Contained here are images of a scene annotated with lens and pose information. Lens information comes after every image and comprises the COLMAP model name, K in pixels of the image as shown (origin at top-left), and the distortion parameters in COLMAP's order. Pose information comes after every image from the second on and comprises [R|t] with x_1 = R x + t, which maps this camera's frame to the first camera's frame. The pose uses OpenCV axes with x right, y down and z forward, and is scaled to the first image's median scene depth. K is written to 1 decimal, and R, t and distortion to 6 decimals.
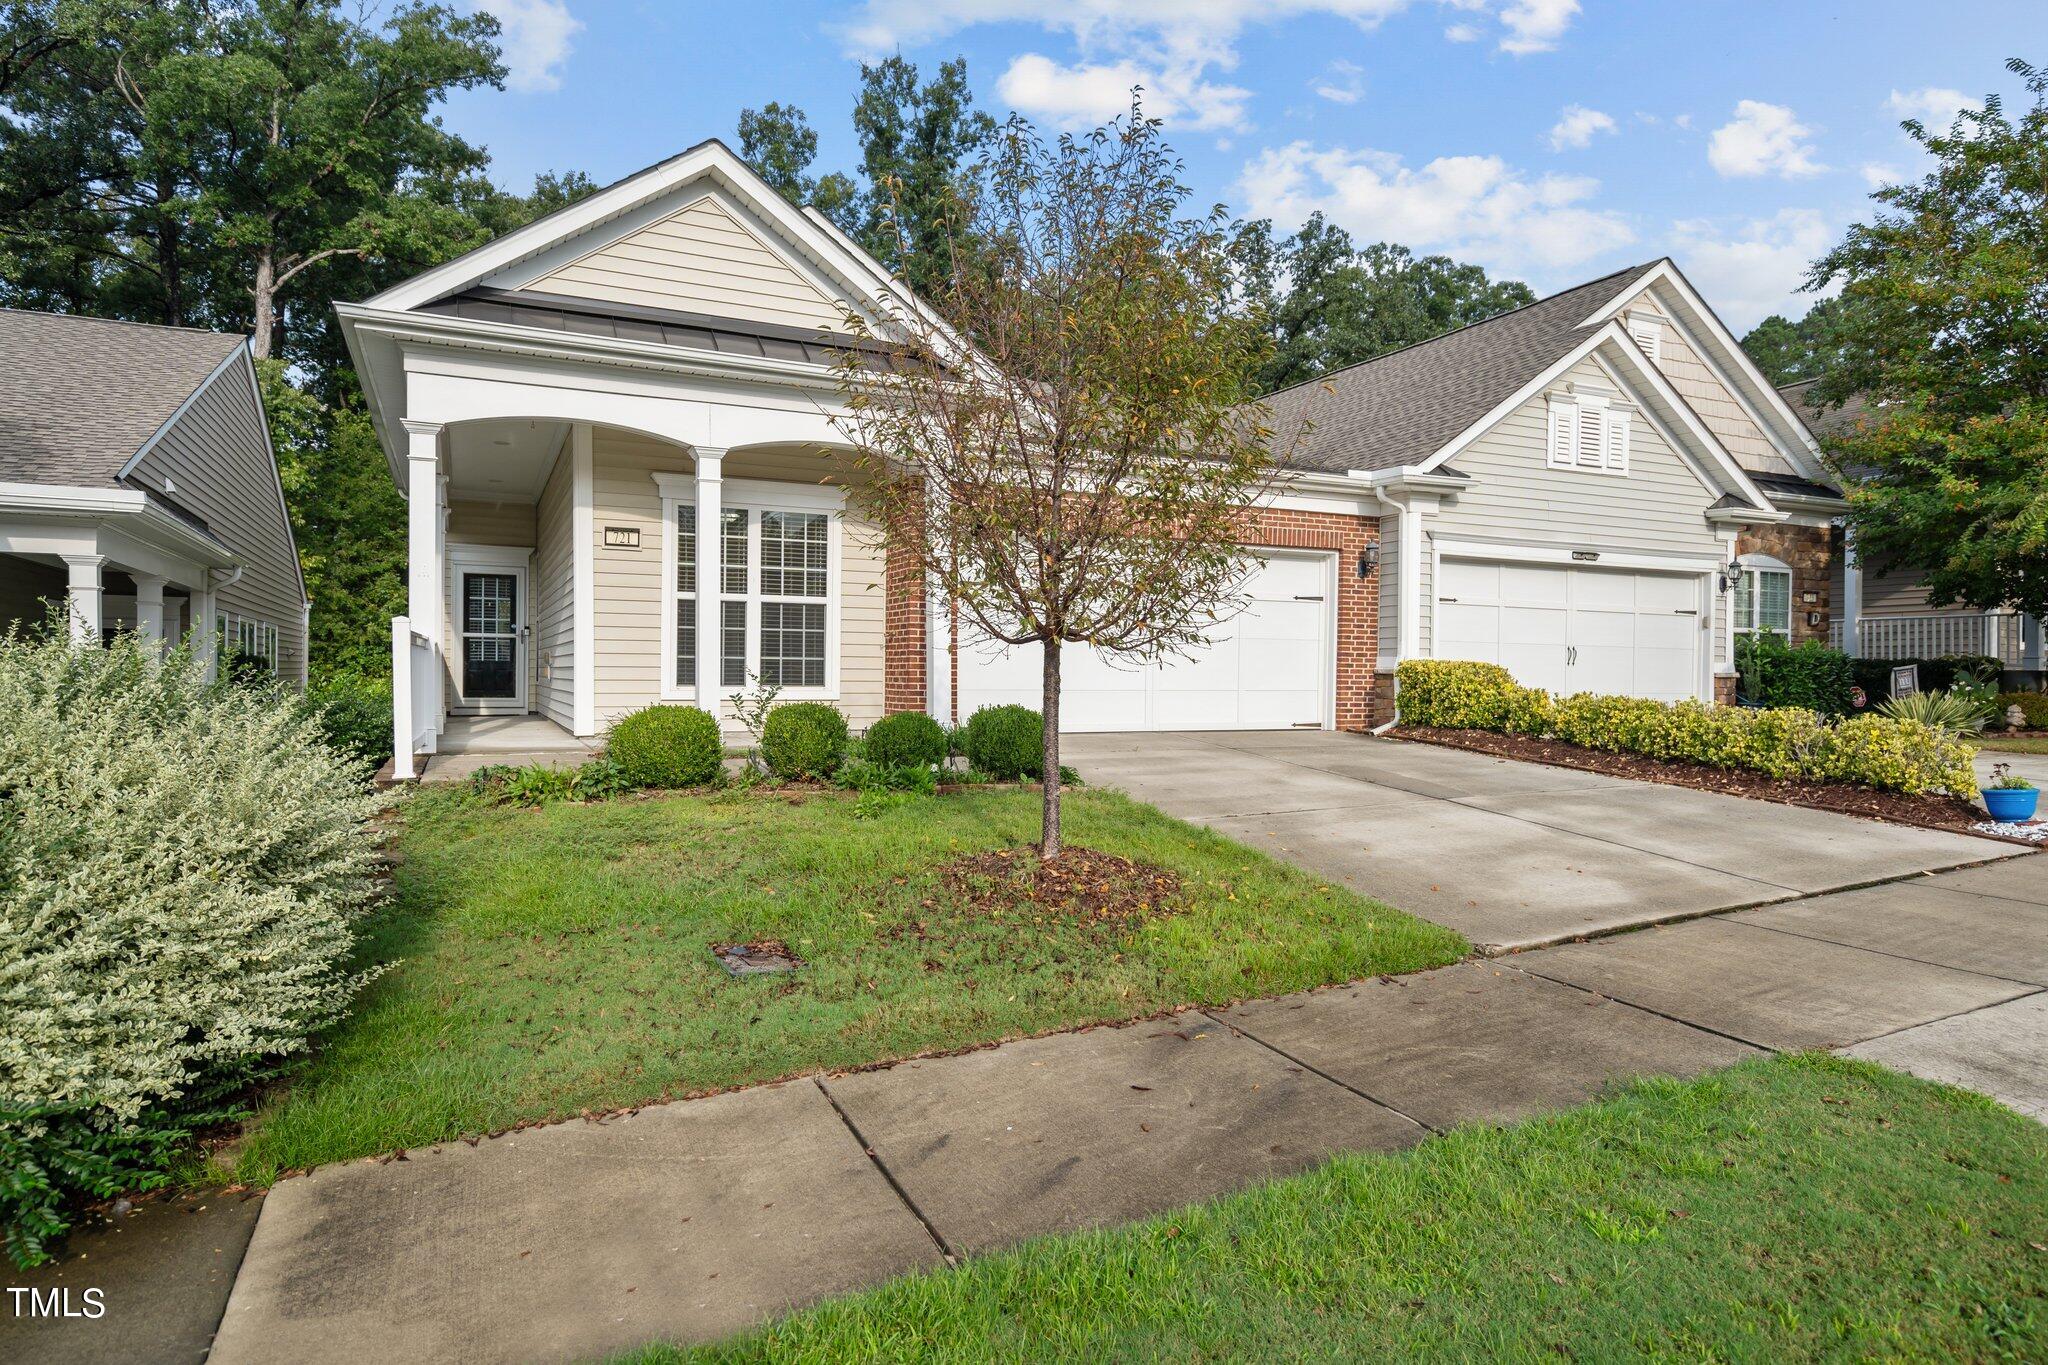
lens RADIAL K [[1170.3, 0, 1012.0], [0, 1170.3, 673.3], [0, 0, 1]] dist [0.011874, -0.001631]
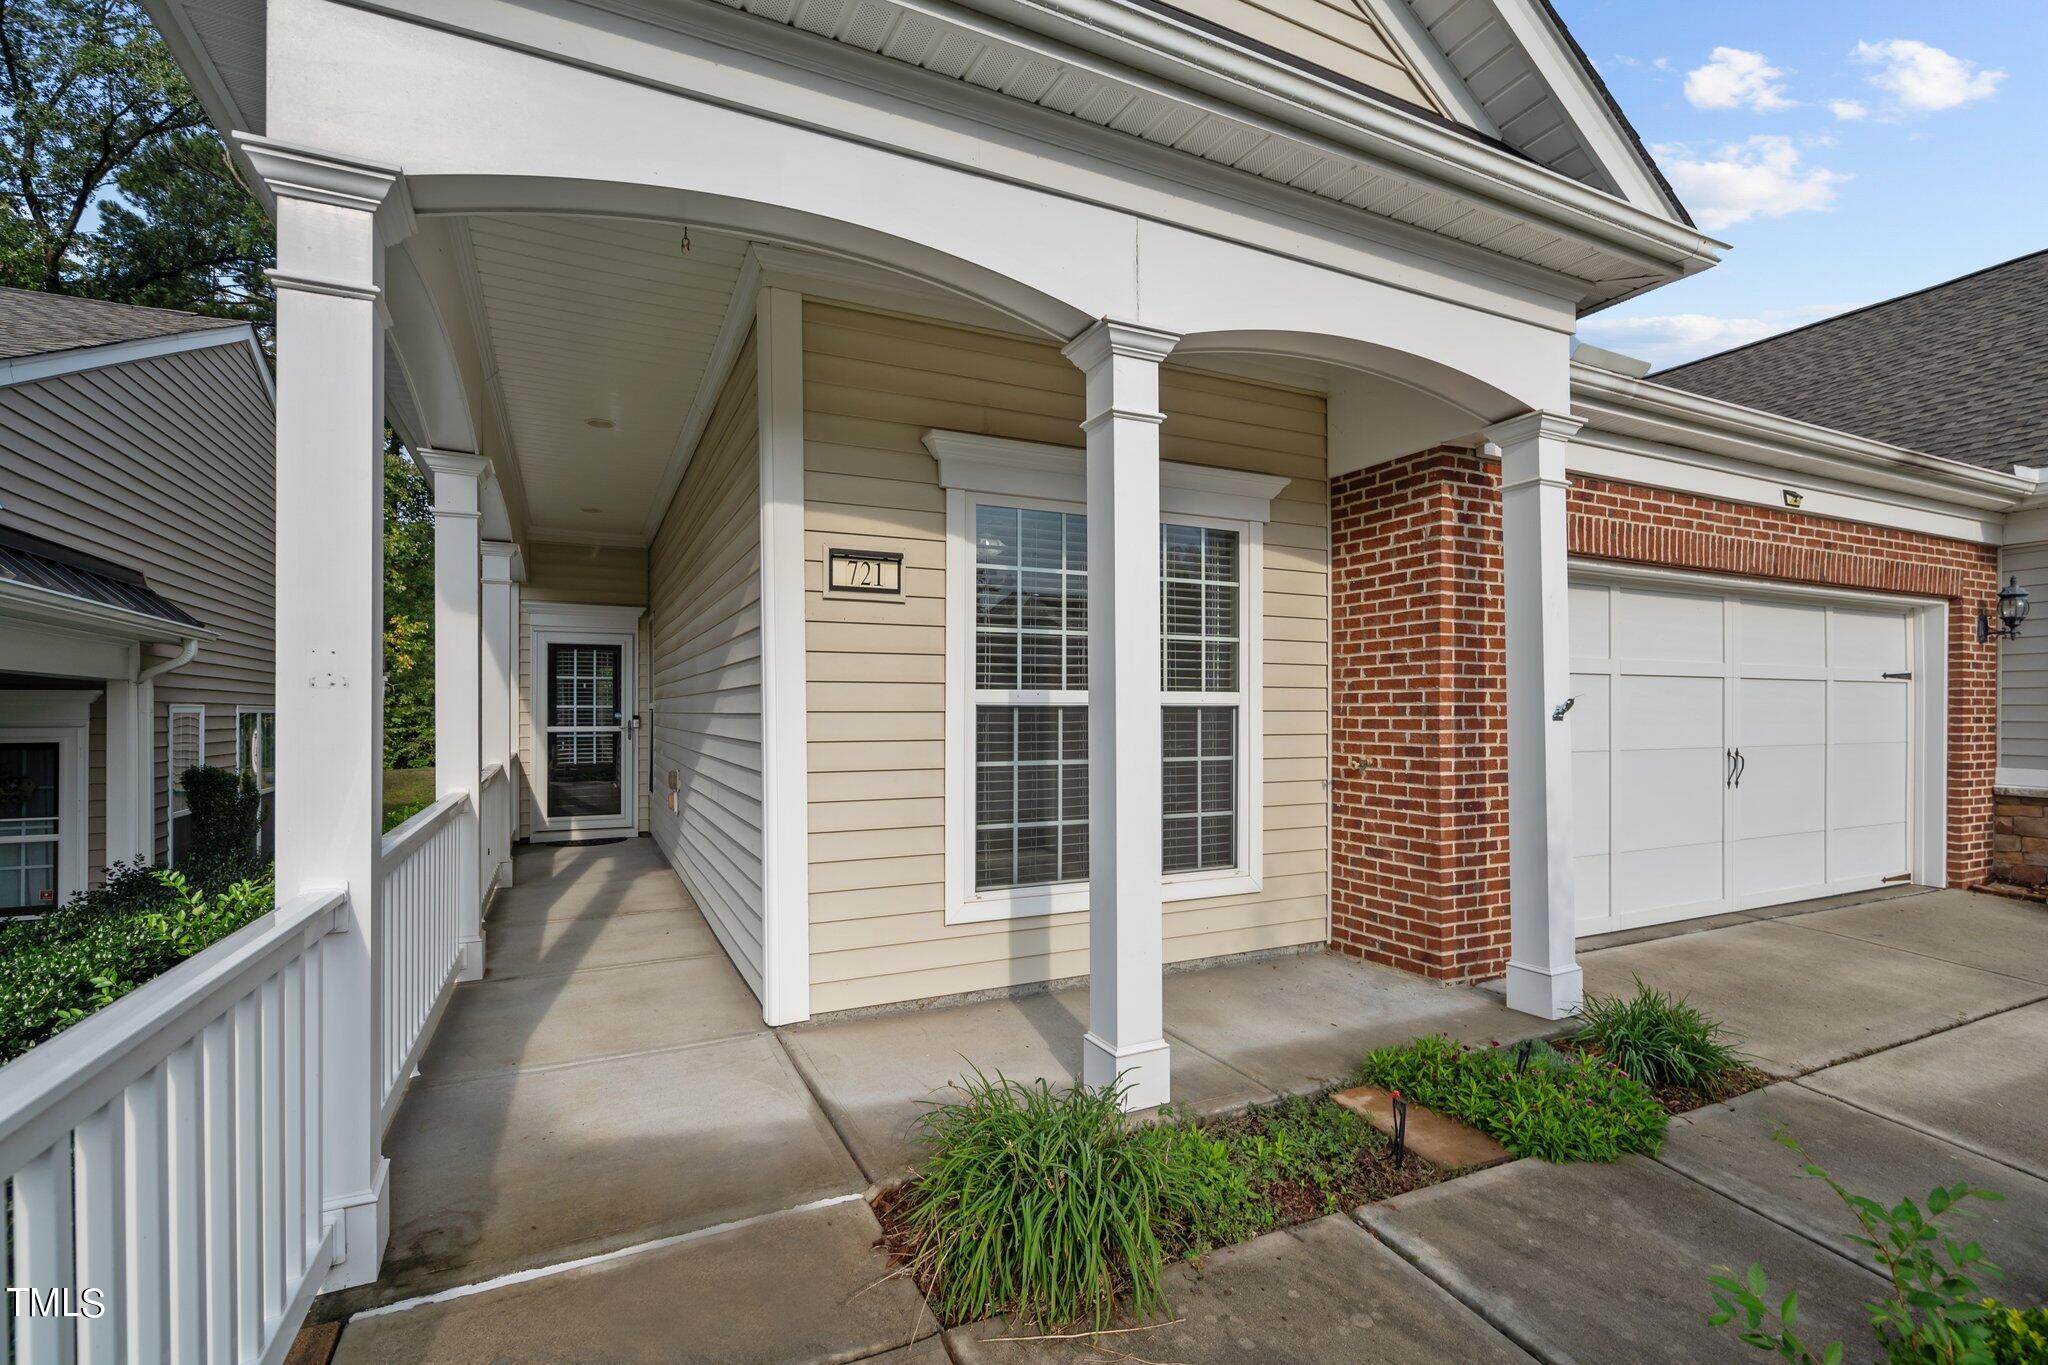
lens RADIAL K [[933.4, 0, 1023.3], [0, 933.4, 702.2], [0, 0, 1]] dist [-0.002692, -0.000514]
pose [[0.999866, -0.008989, 0.013666, -0.247729], [0.009119, 0.999914, -0.009466, -0.055487], [-0.013580, 0.009590, 0.999862, 0.571685]]
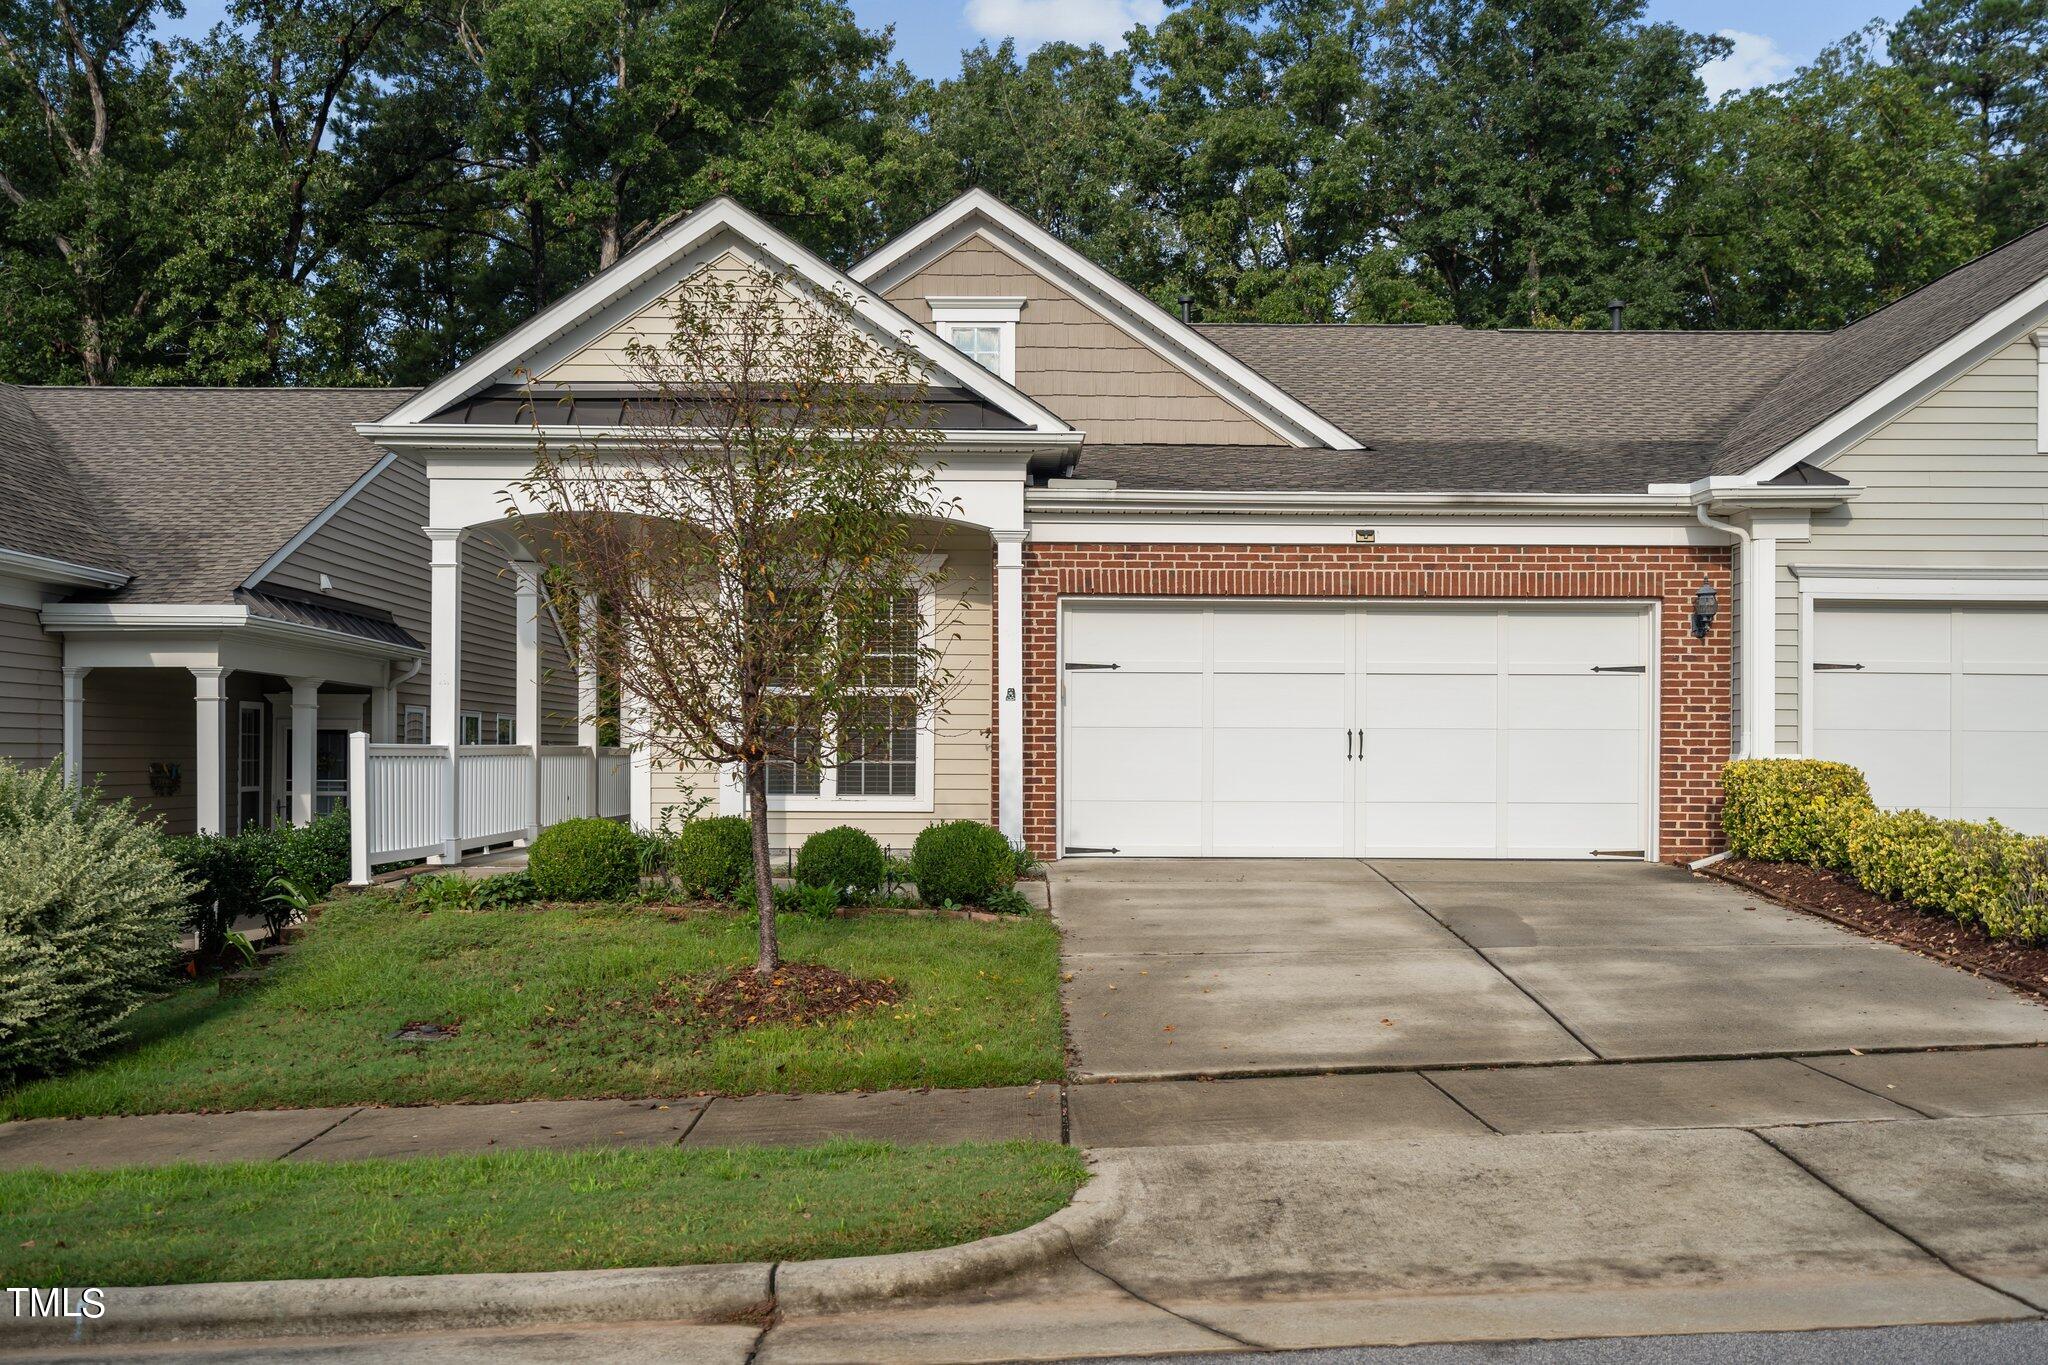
lens RADIAL K [[2012.1, 0, 1021.8], [0, 2012.1, 699.2], [0, 0, 1]] dist [0.010393, 0.000000]
pose [[0.908958, -0.015229, -0.416608, 0.479582], [0.002813, 0.999534, -0.030399, -0.012746], [0.416877, 0.026460, 0.908578, -0.247776]]
